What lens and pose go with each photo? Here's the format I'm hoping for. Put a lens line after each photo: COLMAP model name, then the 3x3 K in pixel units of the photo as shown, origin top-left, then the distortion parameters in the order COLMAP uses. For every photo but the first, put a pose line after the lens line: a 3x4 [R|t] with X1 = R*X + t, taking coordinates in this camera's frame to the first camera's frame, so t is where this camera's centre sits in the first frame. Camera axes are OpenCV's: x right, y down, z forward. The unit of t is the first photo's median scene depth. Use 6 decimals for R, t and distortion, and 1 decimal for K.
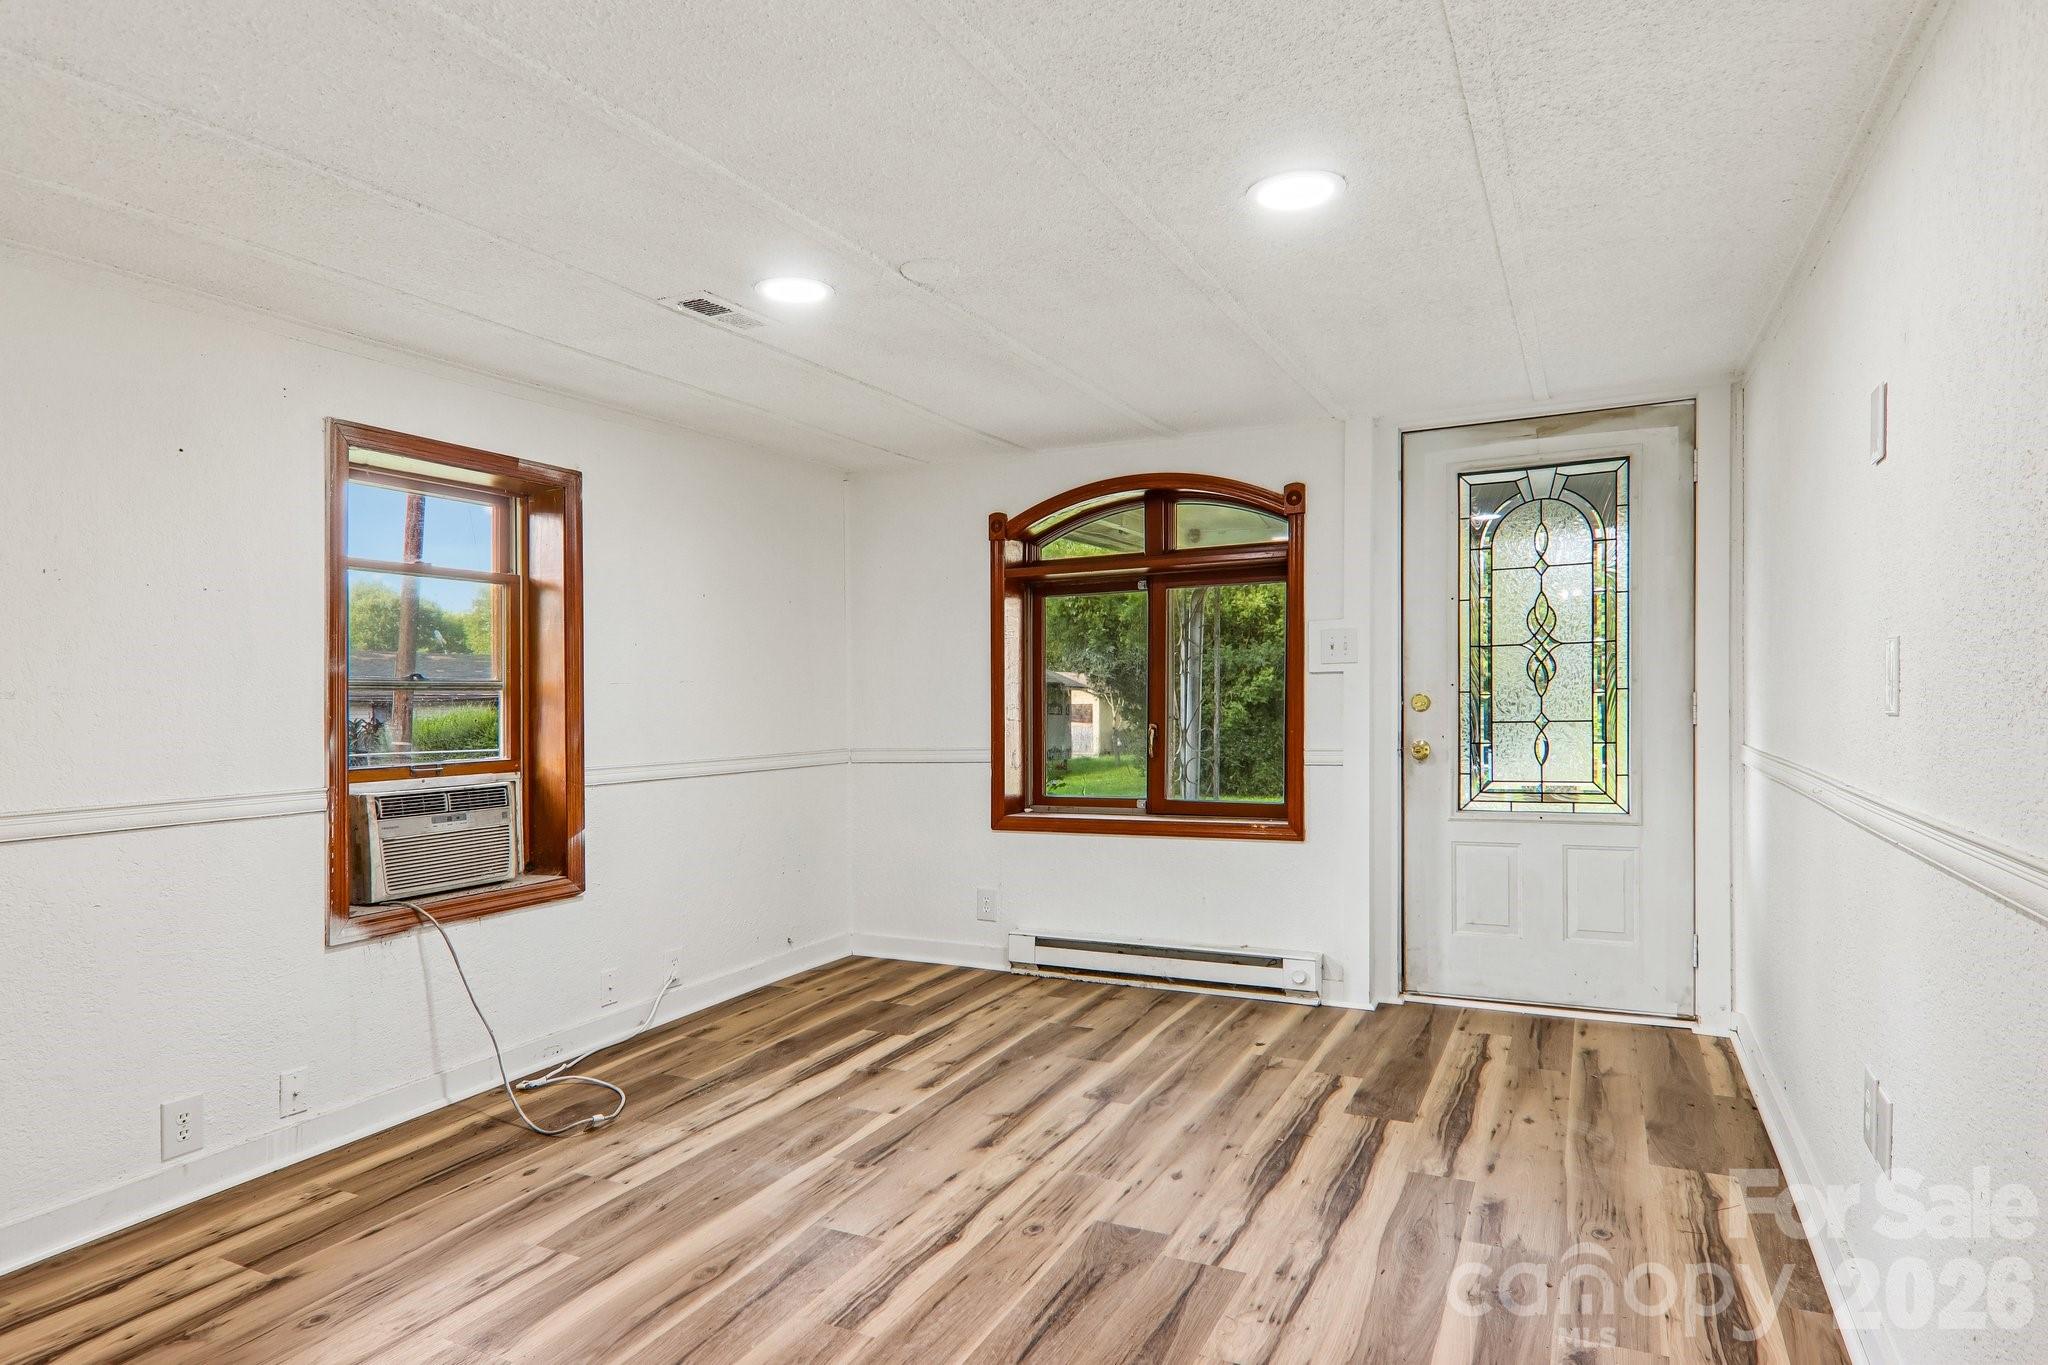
lens RADIAL K [[1140.4, 0, 1034.1], [0, 1140.4, 718.2], [0, 0, 1]] dist [0.001988, -0.016100]
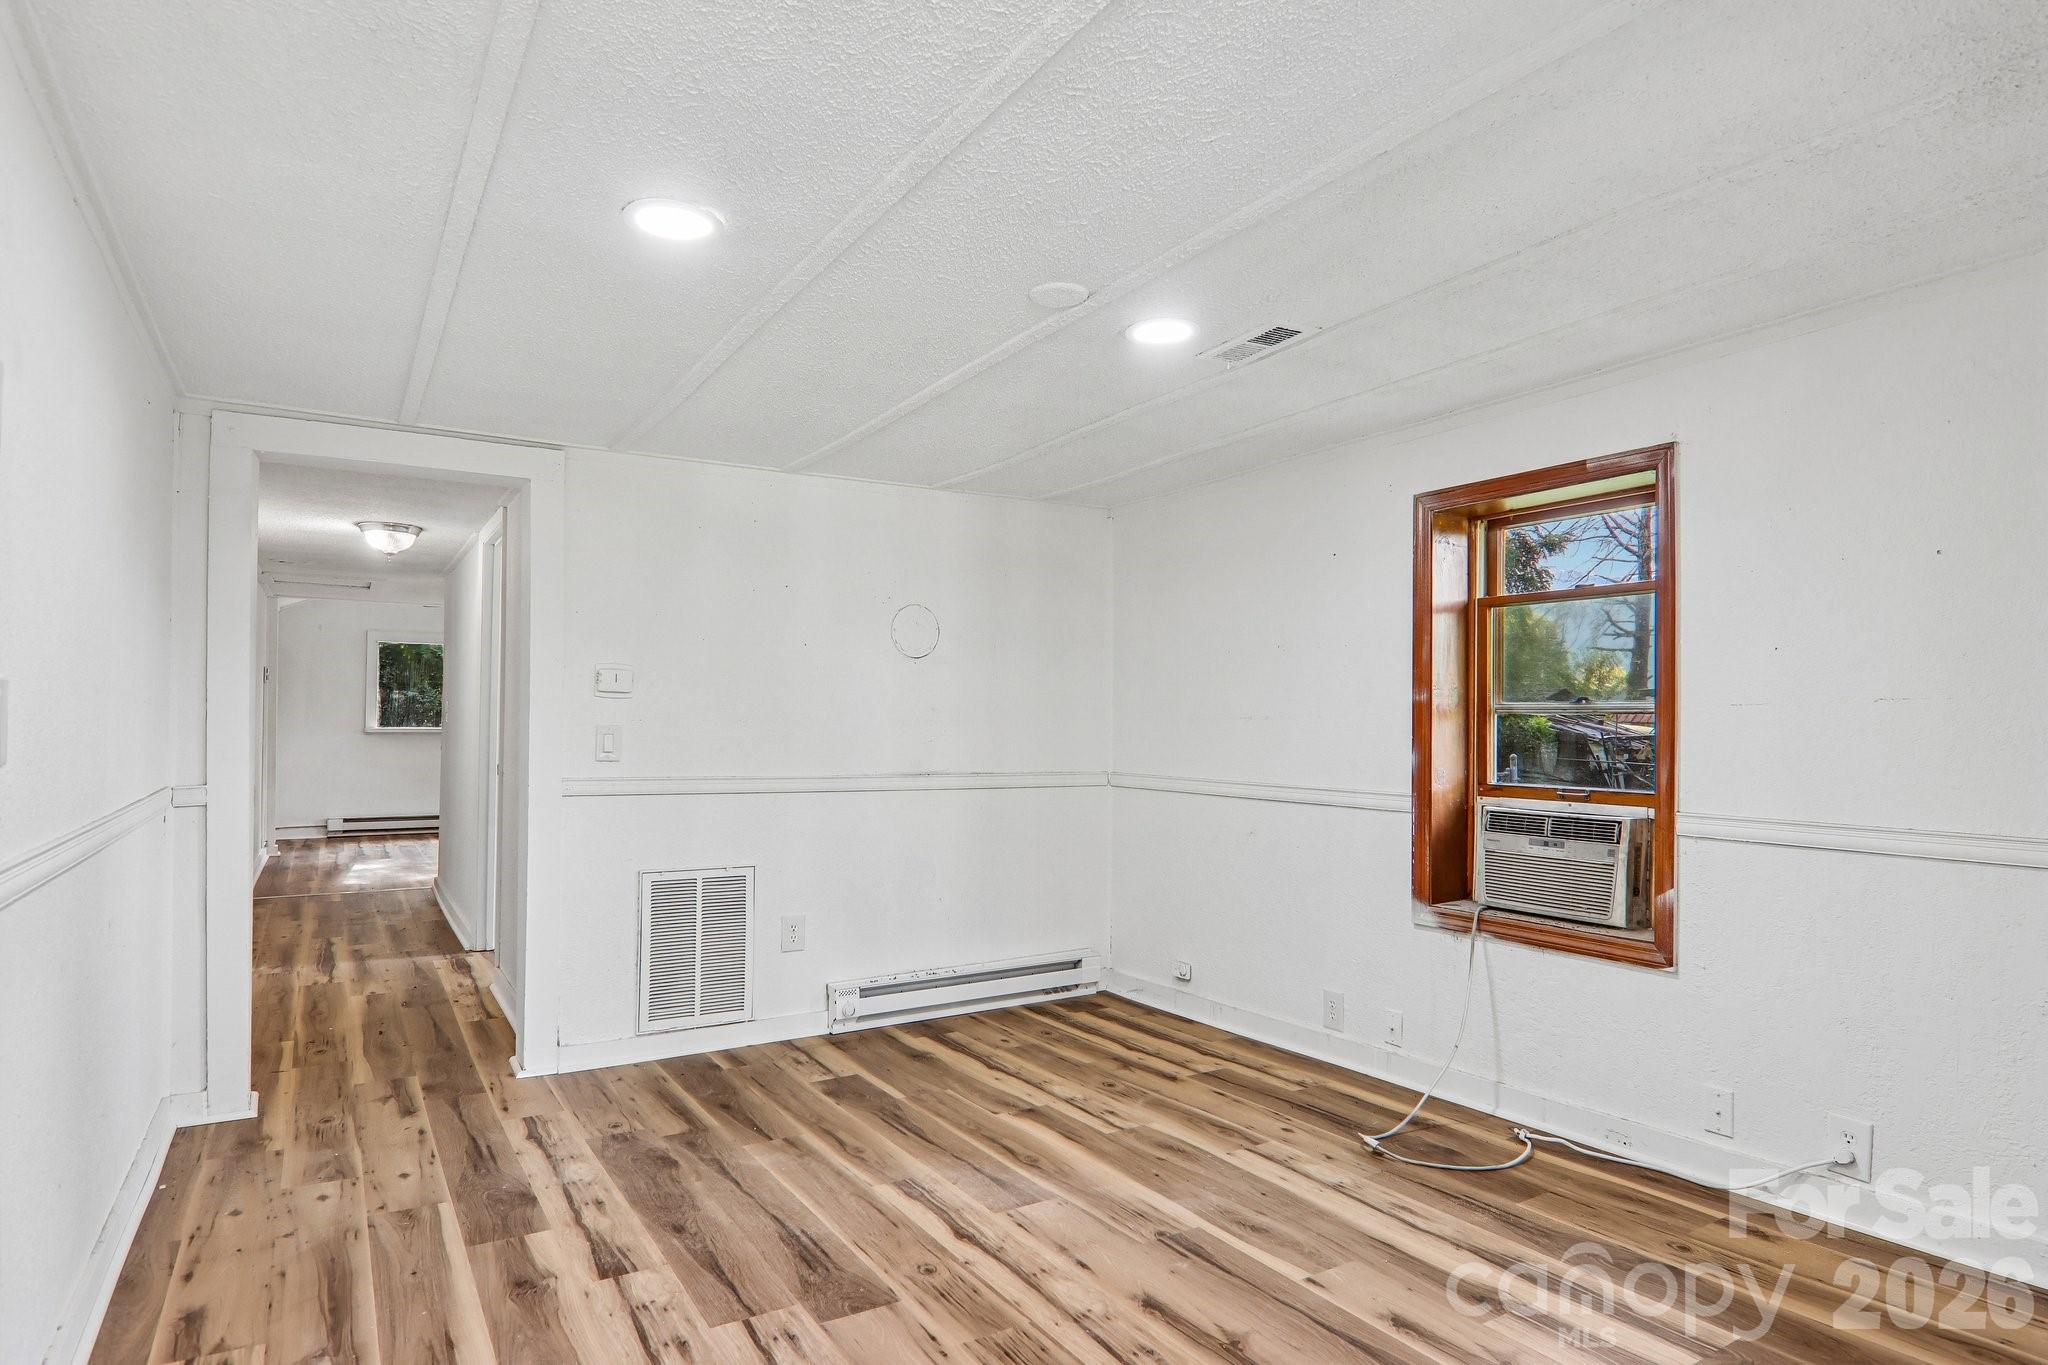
lens RADIAL K [[1140.4, 0, 1018.1], [0, 1140.4, 681.8], [0, 0, 1]] dist [0.001988, -0.016100]
pose [[-0.537748, -0.013536, -0.842997, 0.562983], [-0.008681, 0.999907, -0.010519, -0.037523], [0.843061, 0.001661, -0.537816, 1.124799]]
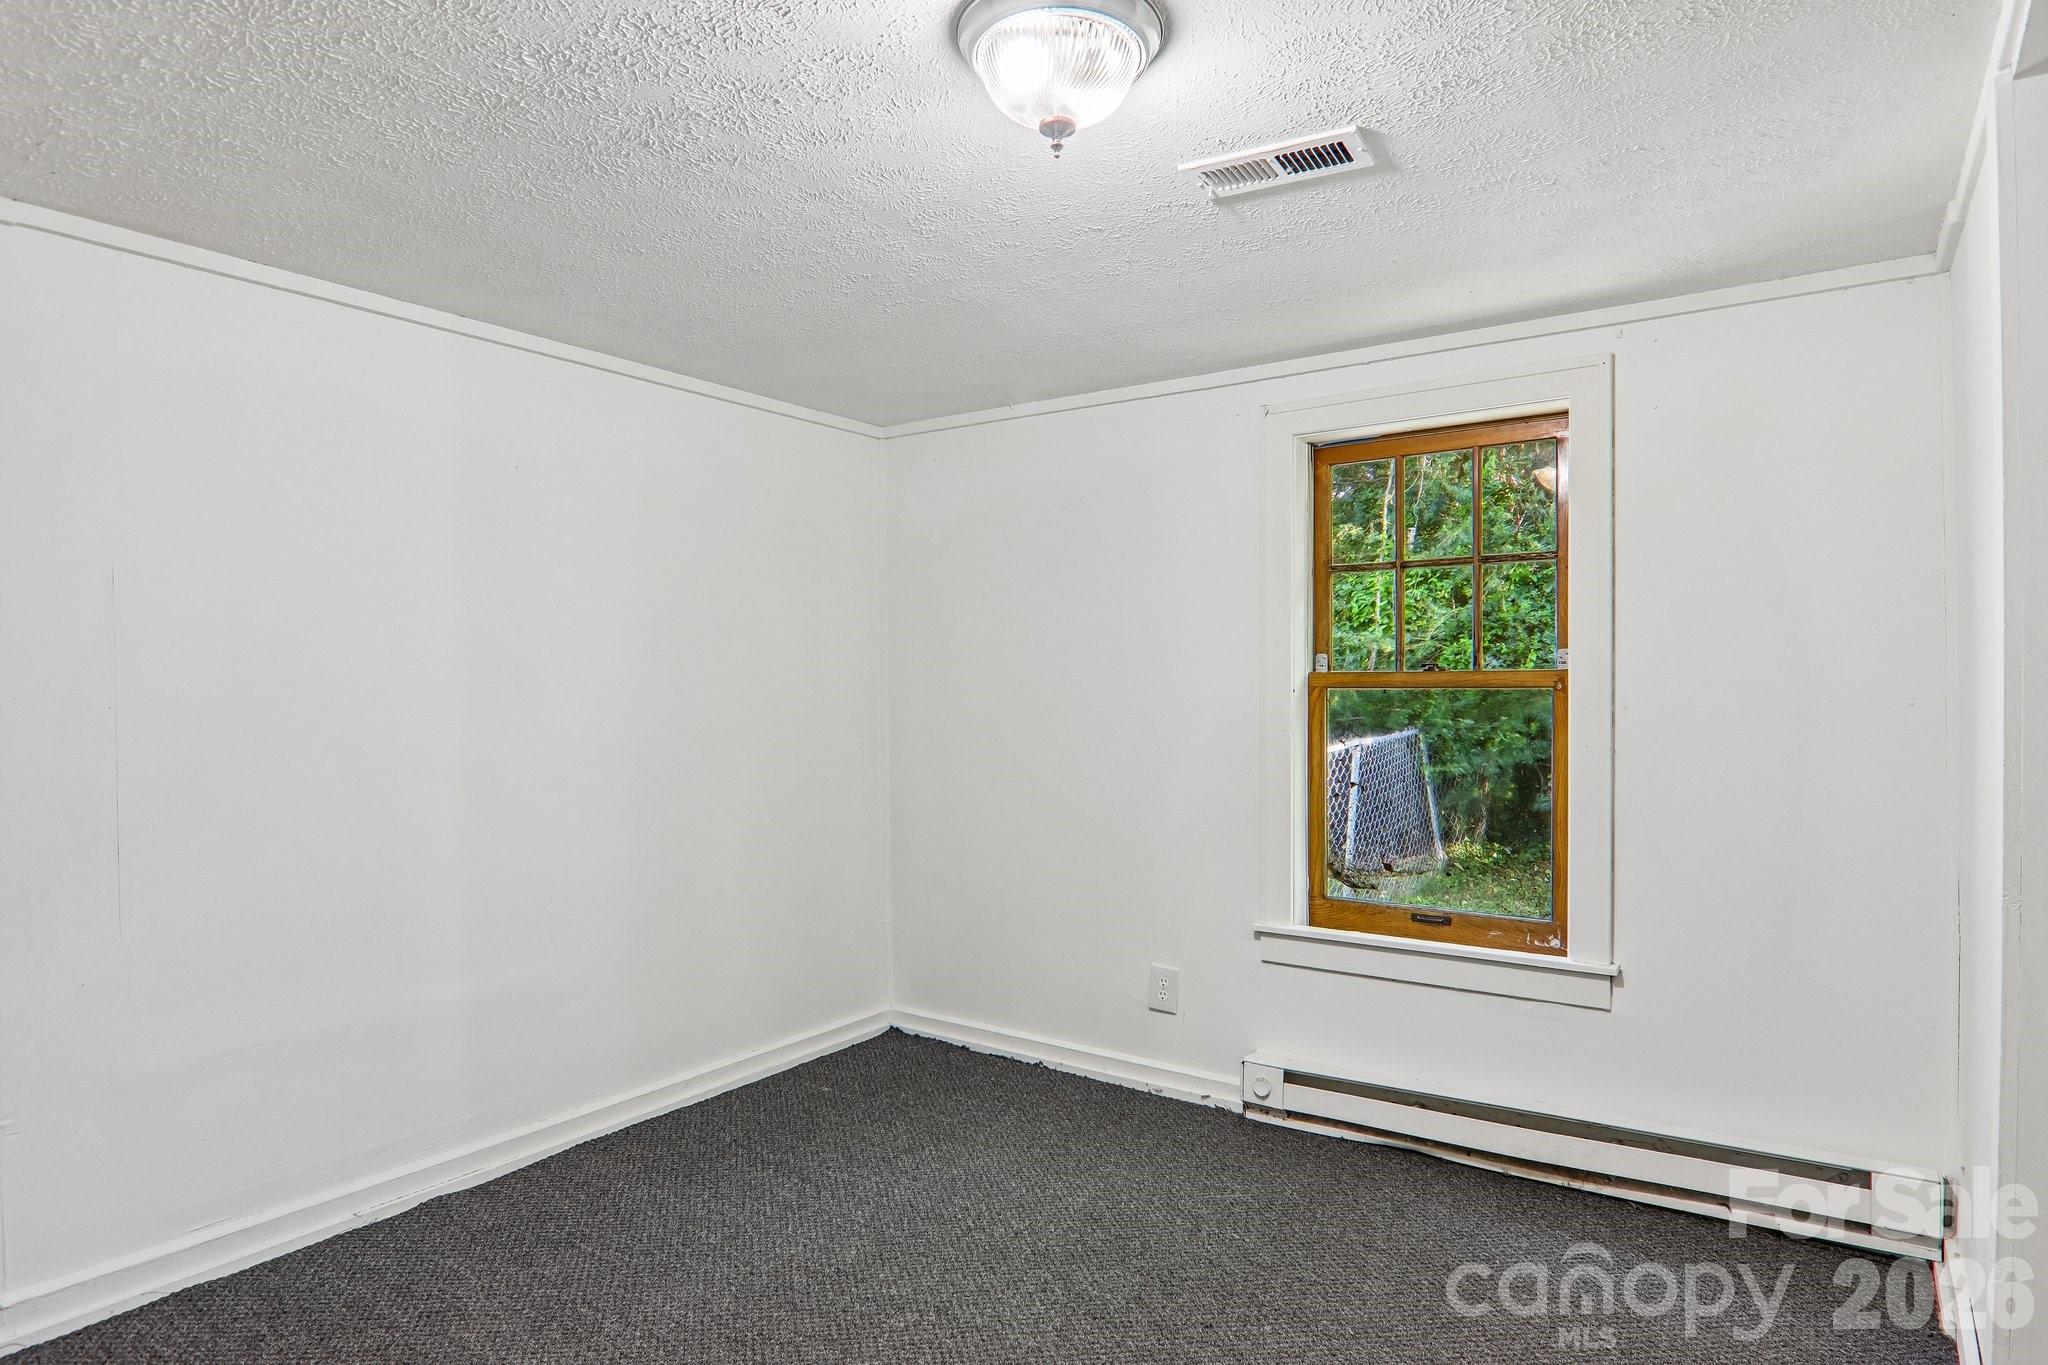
lens RADIAL K [[1140.4, 0, 1025.8], [0, 1140.4, 686.9], [0, 0, 1]] dist [0.001988, -0.016100]
pose [[-0.151536, 0.008200, -0.988418, 0.397804], [-0.013569, 0.999854, 0.010375, -0.020139], [0.988359, 0.014984, -0.151402, 0.791182]]
